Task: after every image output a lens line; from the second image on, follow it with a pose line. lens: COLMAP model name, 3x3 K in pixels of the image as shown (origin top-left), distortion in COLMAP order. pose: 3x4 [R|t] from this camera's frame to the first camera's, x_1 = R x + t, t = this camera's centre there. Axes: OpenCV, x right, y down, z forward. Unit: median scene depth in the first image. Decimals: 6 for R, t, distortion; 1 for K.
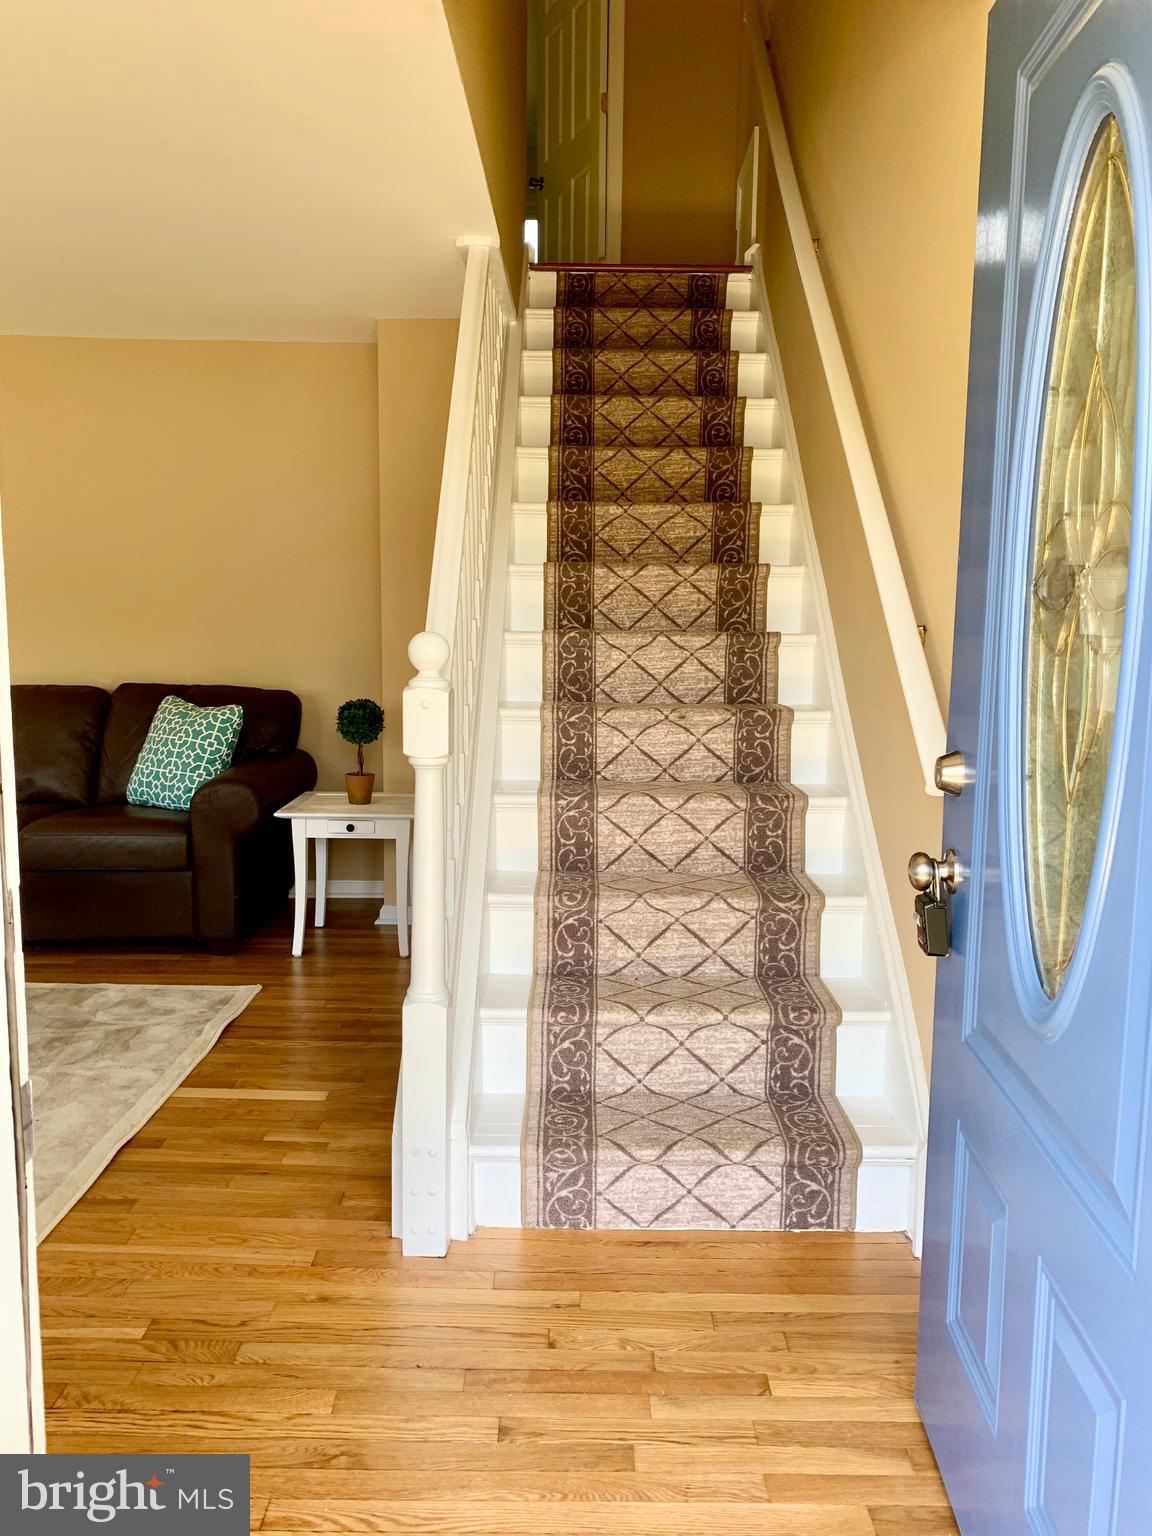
lens RADIAL K [[1162.3, 0, 572.5], [0, 1162.3, 760.4], [0, 0, 1]] dist [0.011755, -0.015417]
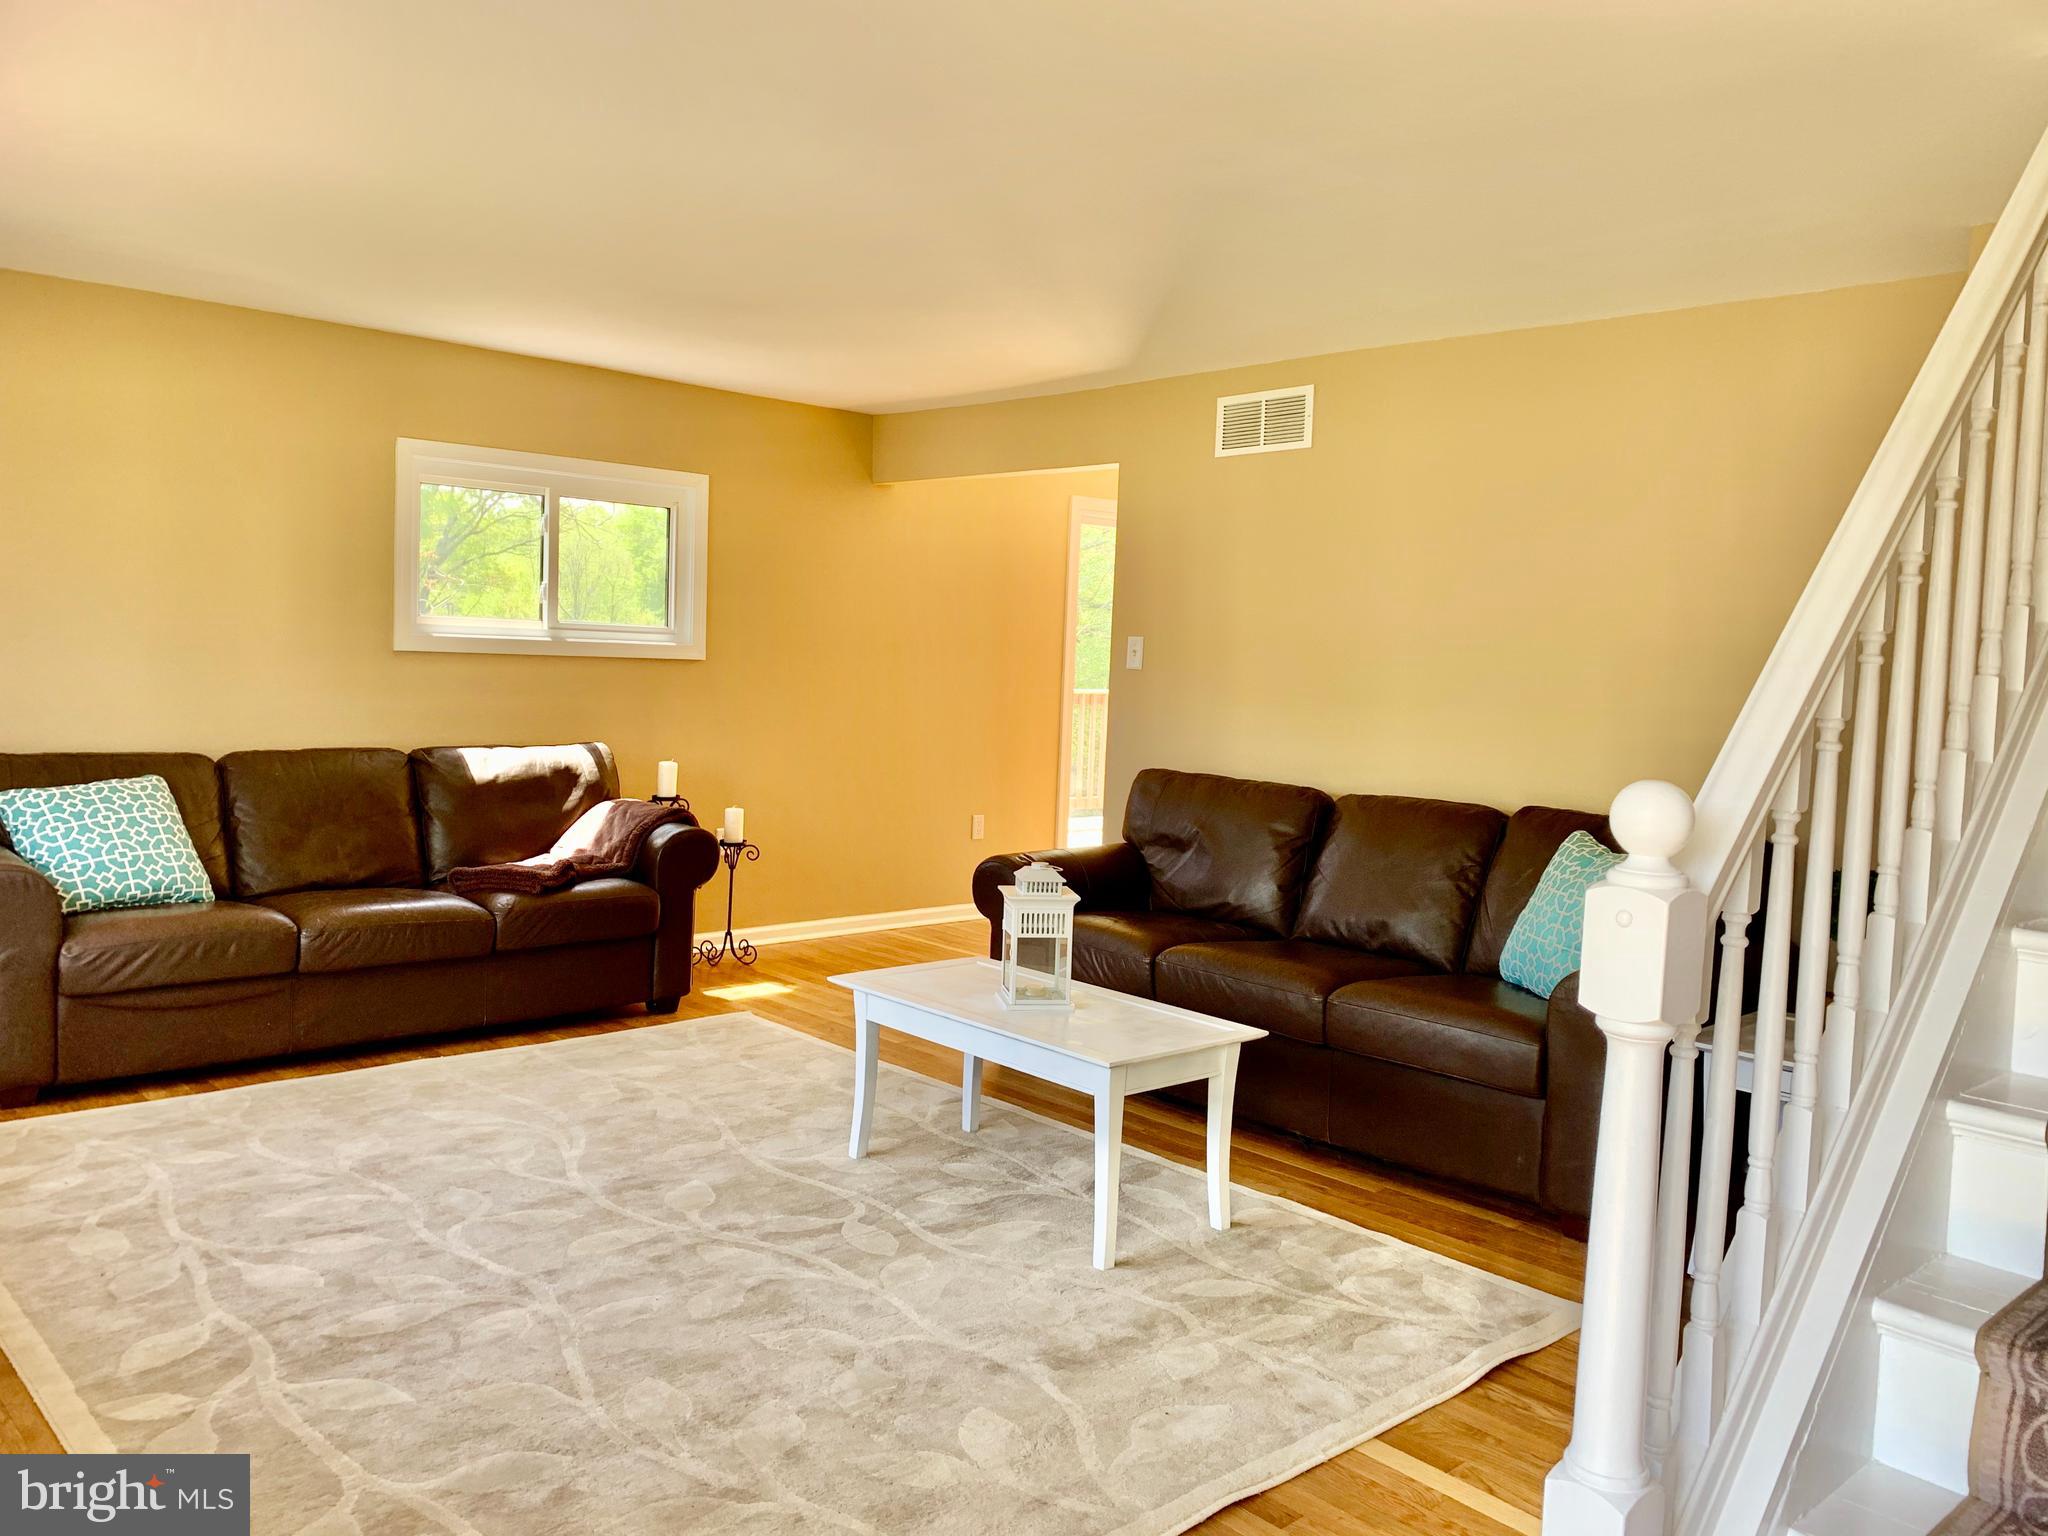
lens RADIAL K [[1549.8, 0, 1025.8], [0, 1549.8, 775.8], [0, 0, 1]] dist [0.011755, -0.015417]
pose [[0.680619, 0.073676, -0.728923, 0.109034], [-0.126732, 0.991772, -0.018090, -0.037166], [0.721593, 0.104691, 0.684356, 0.185498]]
